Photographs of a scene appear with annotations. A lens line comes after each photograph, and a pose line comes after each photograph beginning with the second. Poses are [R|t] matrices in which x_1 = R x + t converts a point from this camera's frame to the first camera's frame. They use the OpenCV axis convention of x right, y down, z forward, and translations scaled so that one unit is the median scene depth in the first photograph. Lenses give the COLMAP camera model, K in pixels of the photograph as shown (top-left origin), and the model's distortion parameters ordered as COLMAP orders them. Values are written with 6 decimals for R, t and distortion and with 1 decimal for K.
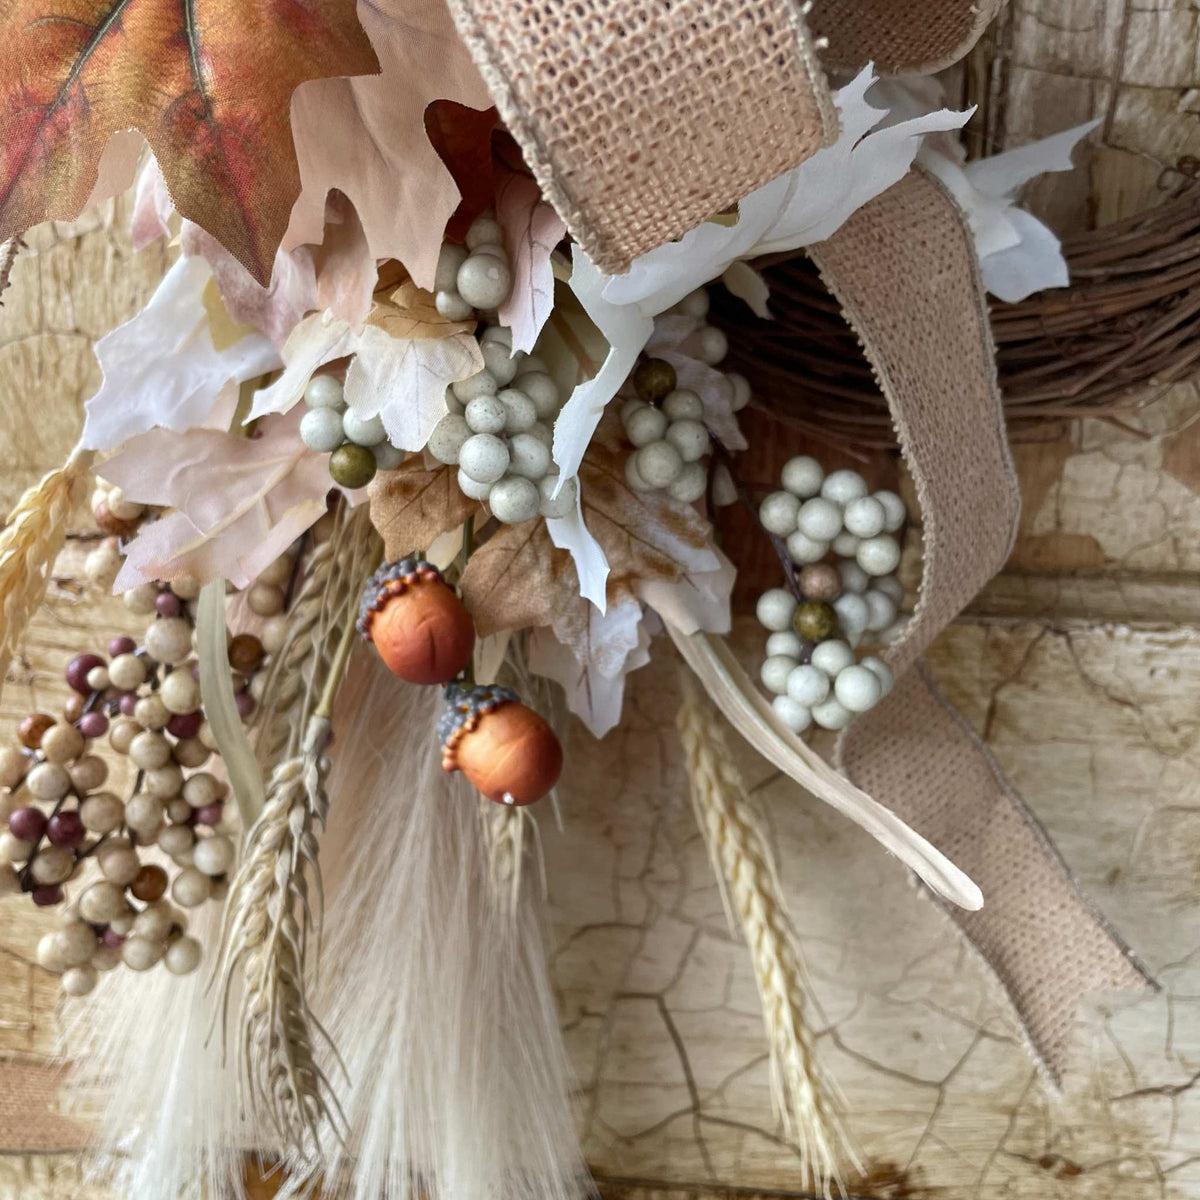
lens RADIAL K [[1282.5, 0, 600.3], [0, 1282.5, 580.8], [0, 0, 1]] dist [0.089296, -0.191581]
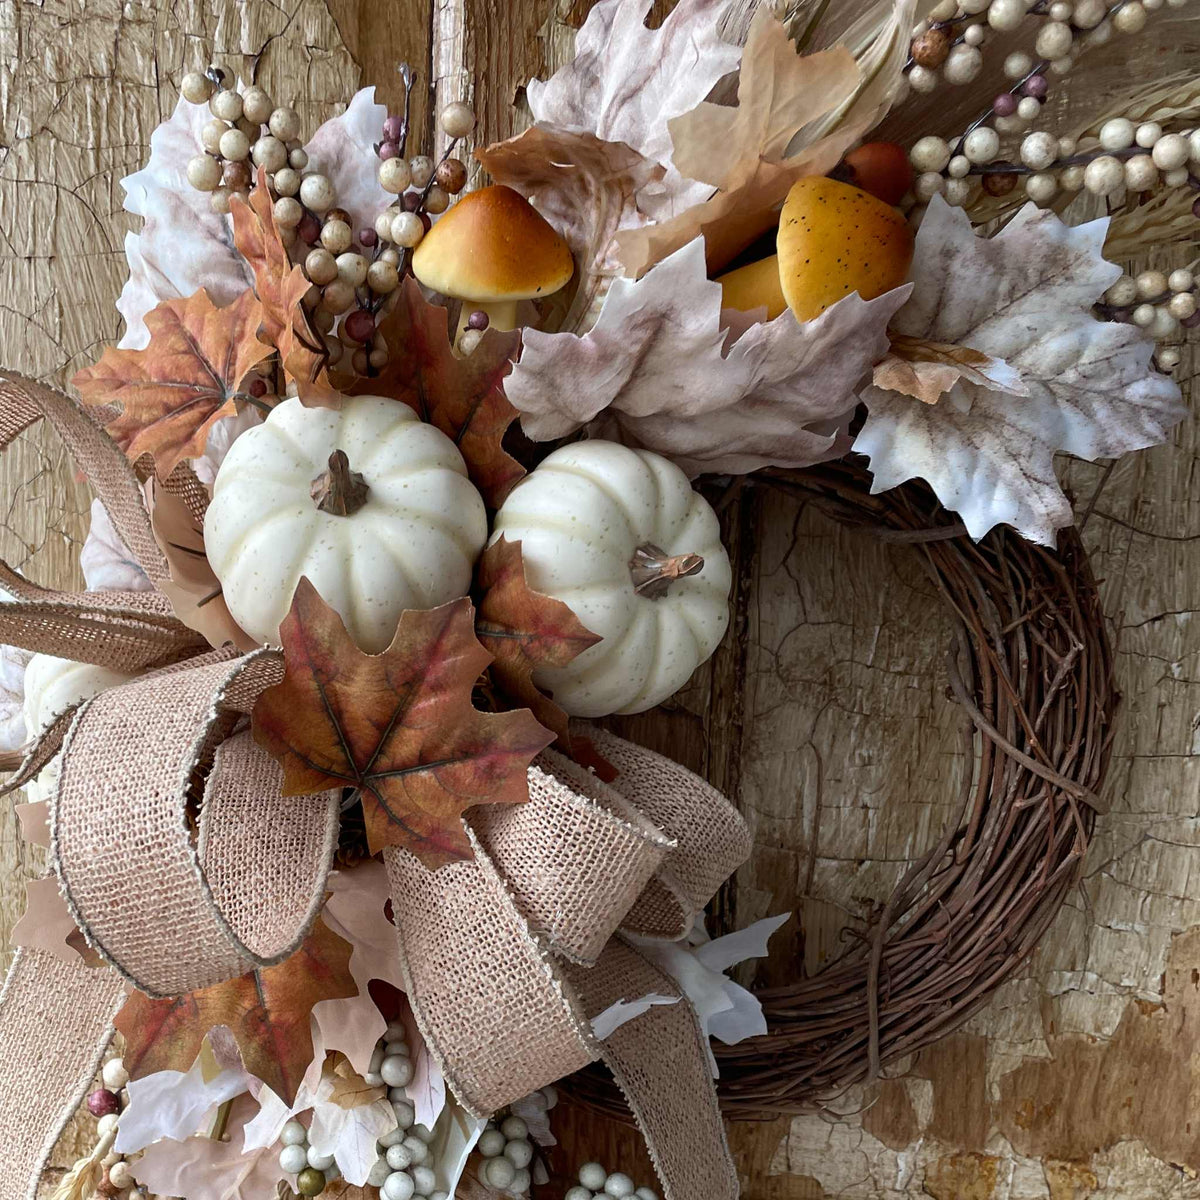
lens RADIAL K [[1650.1, 0, 430.4], [0, 1650.1, 784.5], [0, 0, 1]] dist [0.121846, -0.235503]
pose [[0.999111, 0.009925, 0.040984, -0.115330], [-0.003798, 0.989136, -0.146953, -0.237293], [-0.041997, 0.146666, 0.988294, -0.967244]]
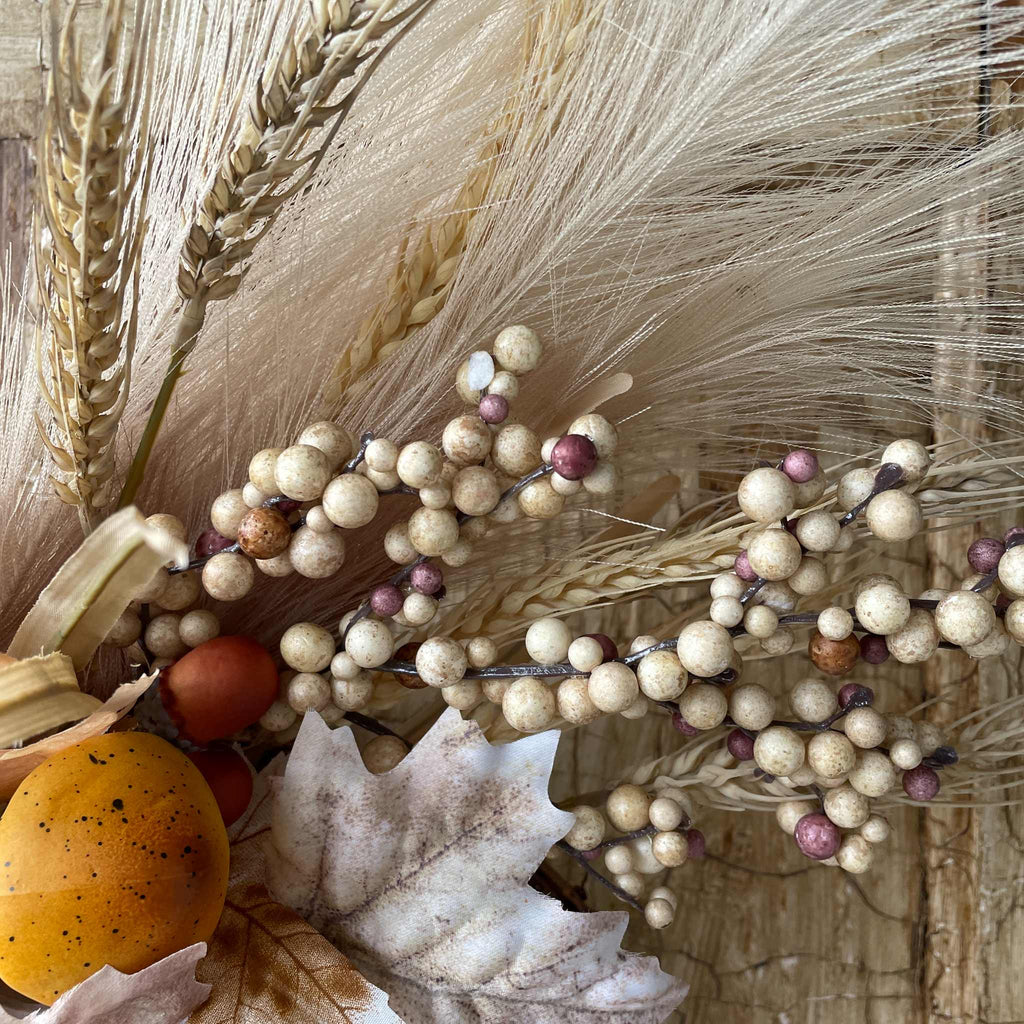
lens RADIAL K [[1094.4, 0, 512.2], [0, 1094.4, 495.6], [0, 0, 1]] dist [0.089296, -0.191581]
pose [[0.996617, -0.021690, 0.079273, 0.551494], [0.035599, 0.983293, -0.178514, -1.095115], [-0.074077, 0.180732, 0.980739, -0.191792]]
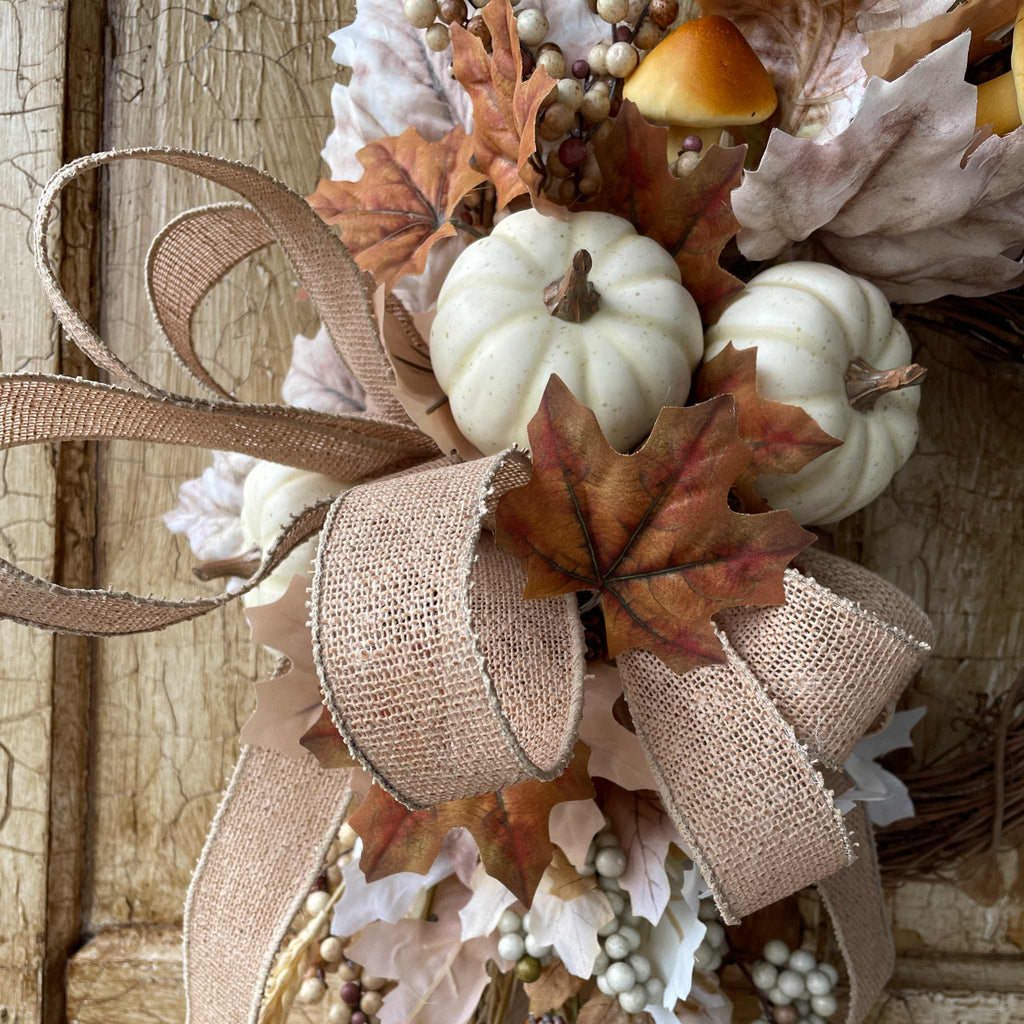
lens RADIAL K [[1093.7, 0, 512.0], [0, 1093.7, 612.6], [0, 0, 1]] dist [0.087524, -0.152798]
pose [[0.995143, 0.012608, 0.097627, -0.309820], [0.000875, 0.990591, -0.136852, -0.303681], [-0.098434, 0.136273, 0.985769, -0.410377]]
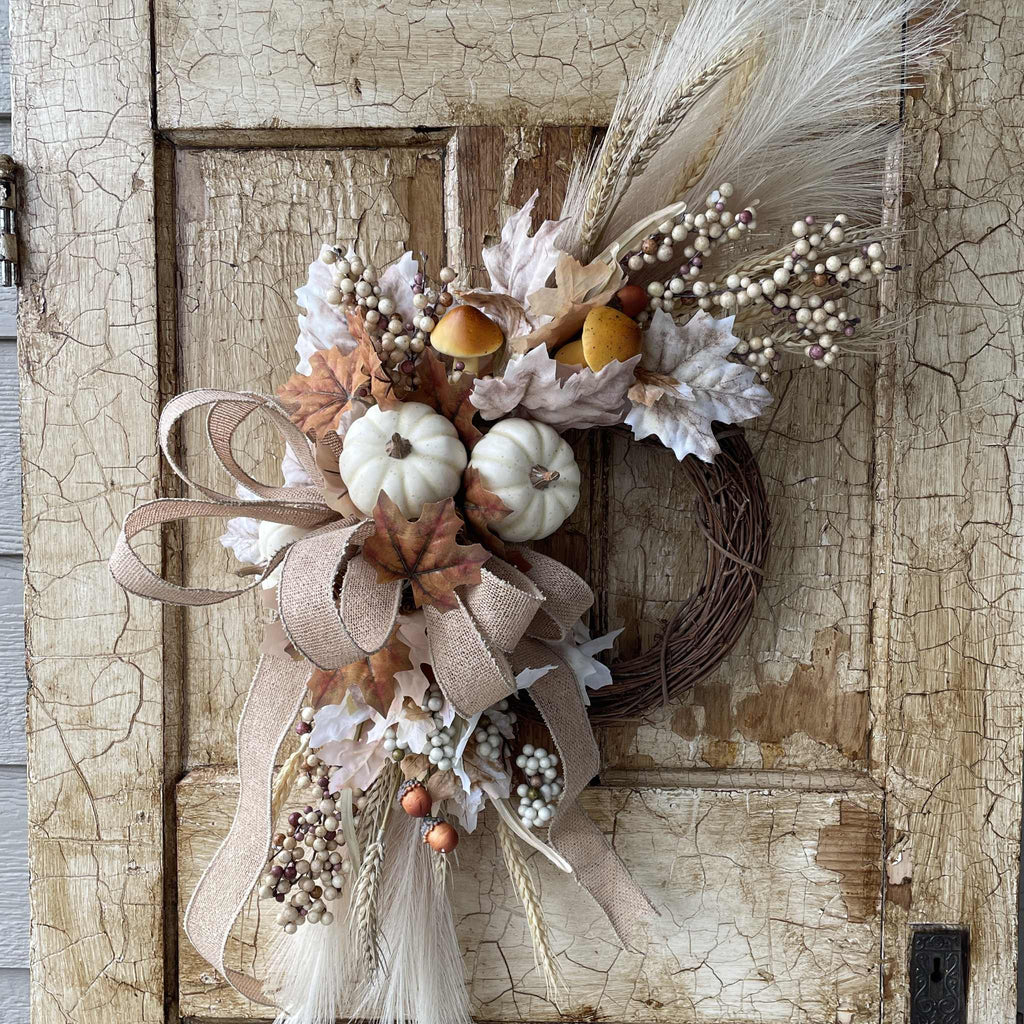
lens RADIAL K [[1198.0, 0, 541.2], [0, 1198.0, 572.4], [0, 0, 1]] dist [0.159974, -0.419089]
pose [[0.998358, -0.023504, 0.052243, 0.035001], [0.030022, 0.991357, -0.127707, -0.131545], [-0.048790, 0.129066, 0.990435, -2.062765]]
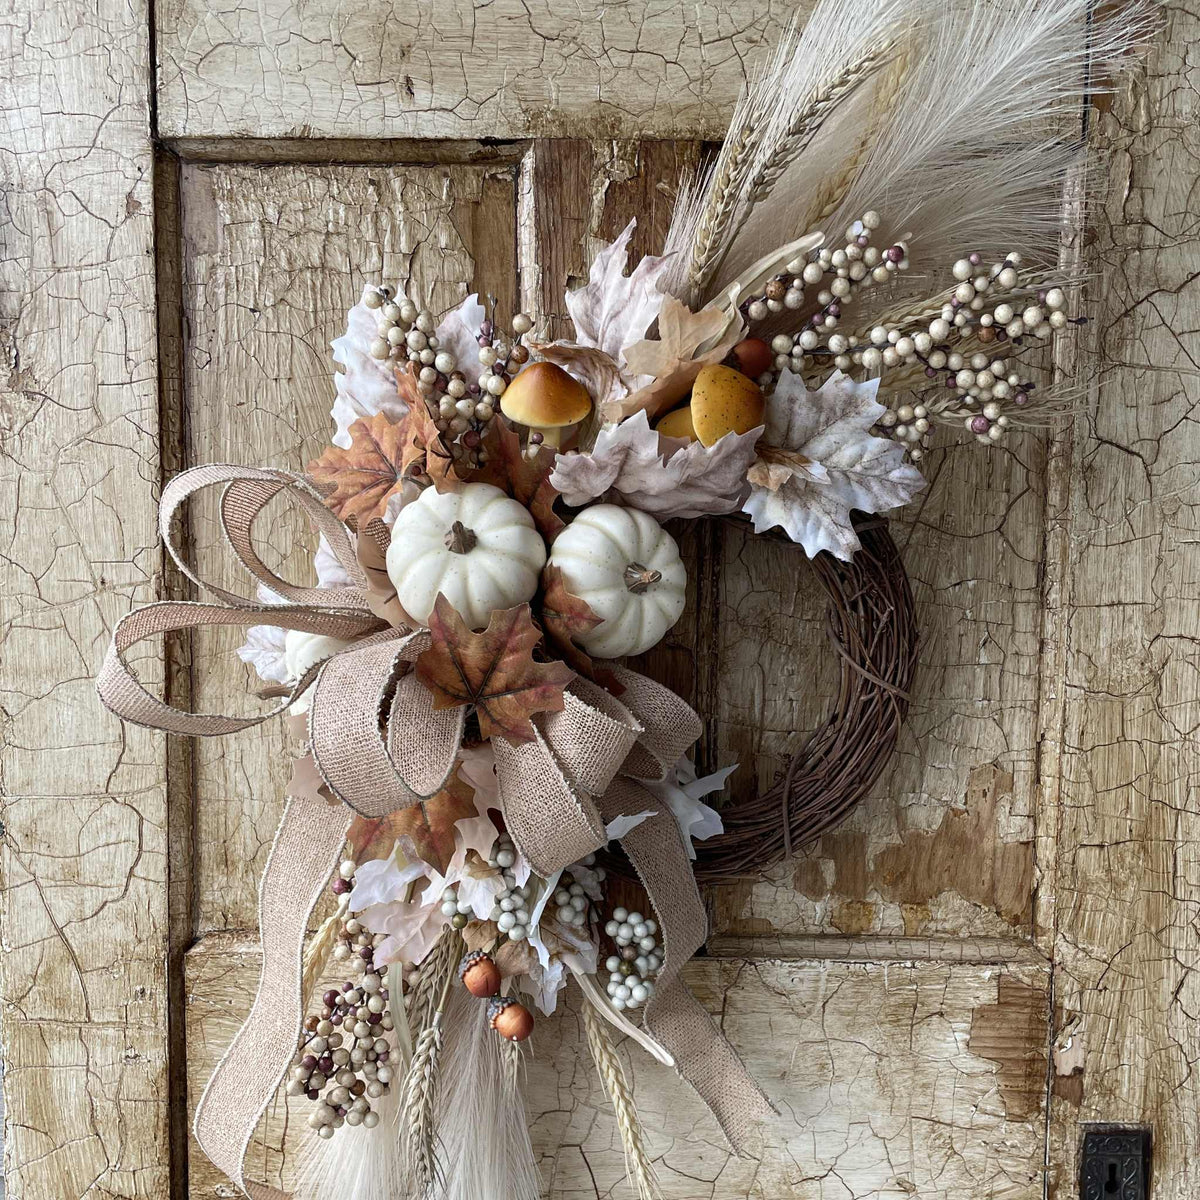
lens RADIAL K [[1411.7, 0, 655.0], [0, 1411.7, 722.3], [0, 0, 1]] dist [0.140711, -0.309660]
pose [[0.997170, -0.020280, 0.072390, 0.019805], [0.027742, 0.994231, -0.103612, -0.164424], [-0.069871, 0.105327, 0.991980, -1.925217]]
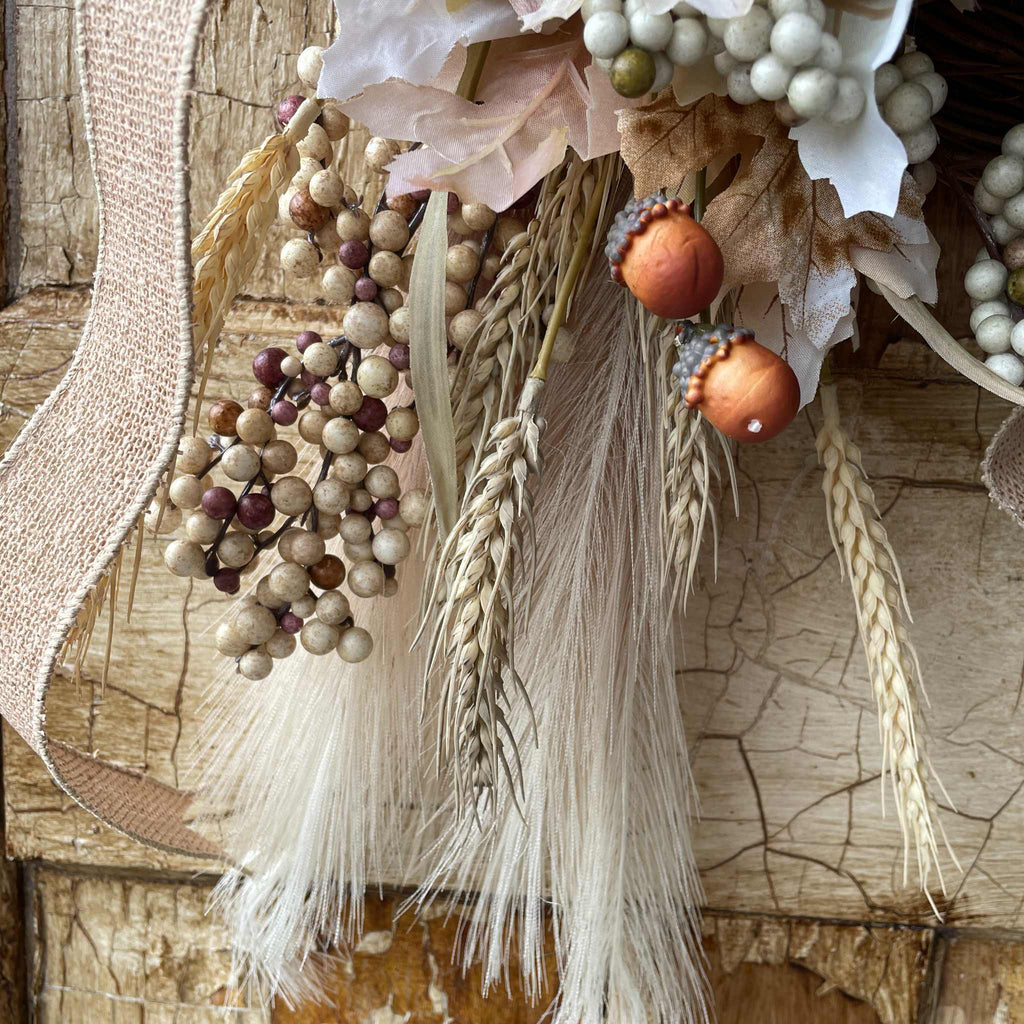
lens RADIAL K [[1074.5, 0, 516.7], [0, 1074.5, 585.4], [0, 0, 1]] dist [0.088432, -0.151780]
pose [[0.998058, 0.025426, 0.056872, -0.277490], [-0.025994, 0.999619, 0.009278, 0.263801], [-0.056614, -0.010738, 0.998338, 0.132113]]
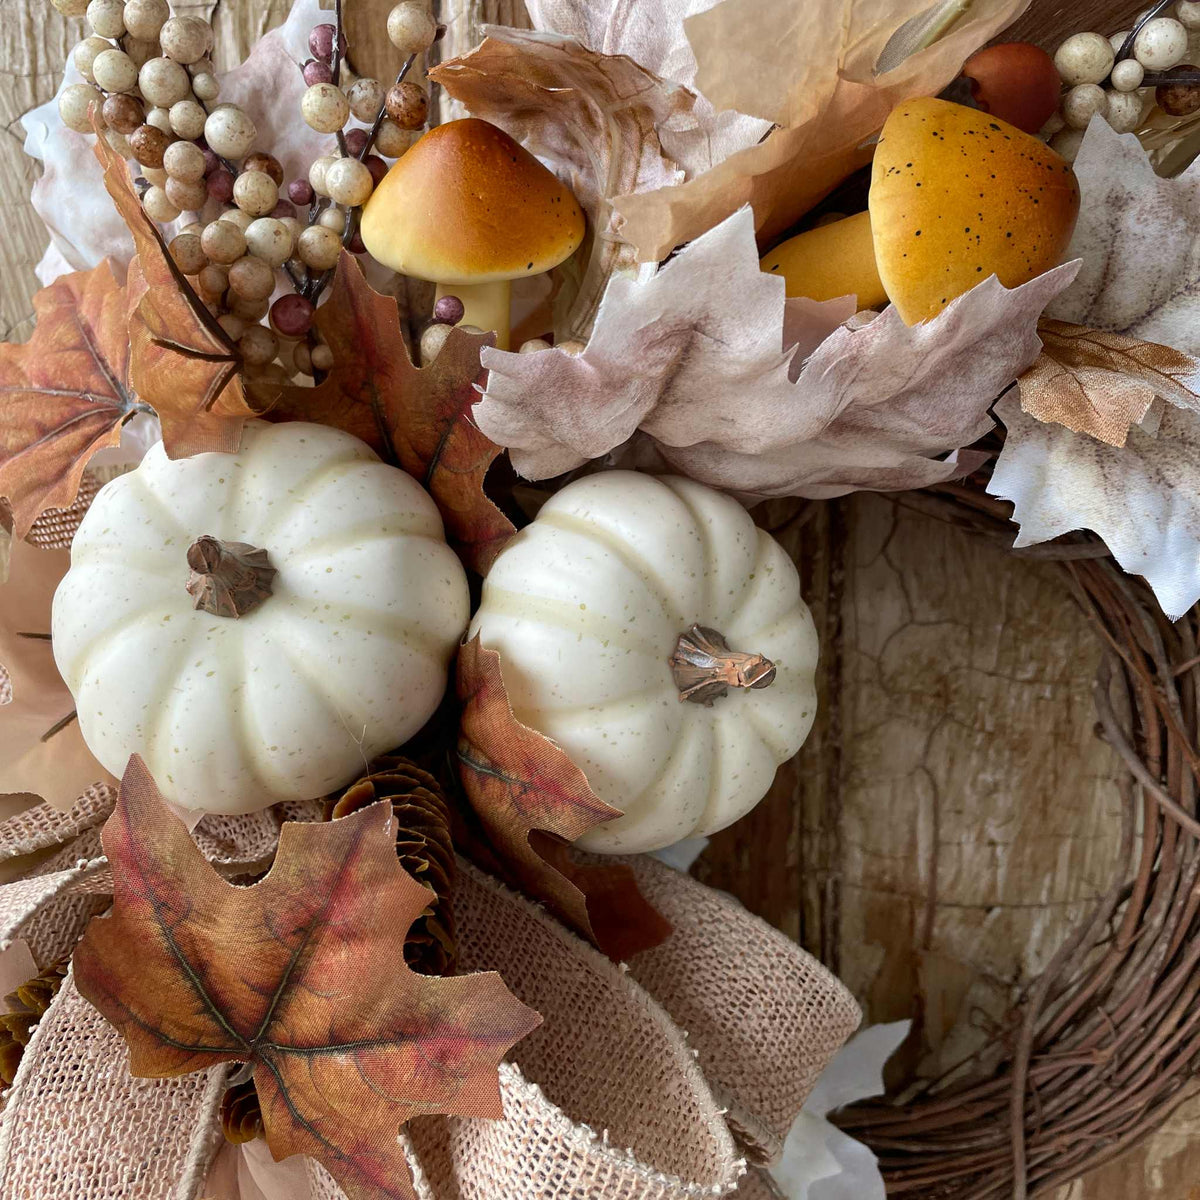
lens RADIAL K [[1275.7, 0, 601.9], [0, 1275.7, 541.3], [0, 0, 1]] dist [0.083936, -0.147493]
pose [[0.998802, -0.021233, 0.044086, 0.072775], [0.027432, 0.989028, -0.145158, -0.671039], [-0.040520, 0.146194, 0.988426, -0.221932]]
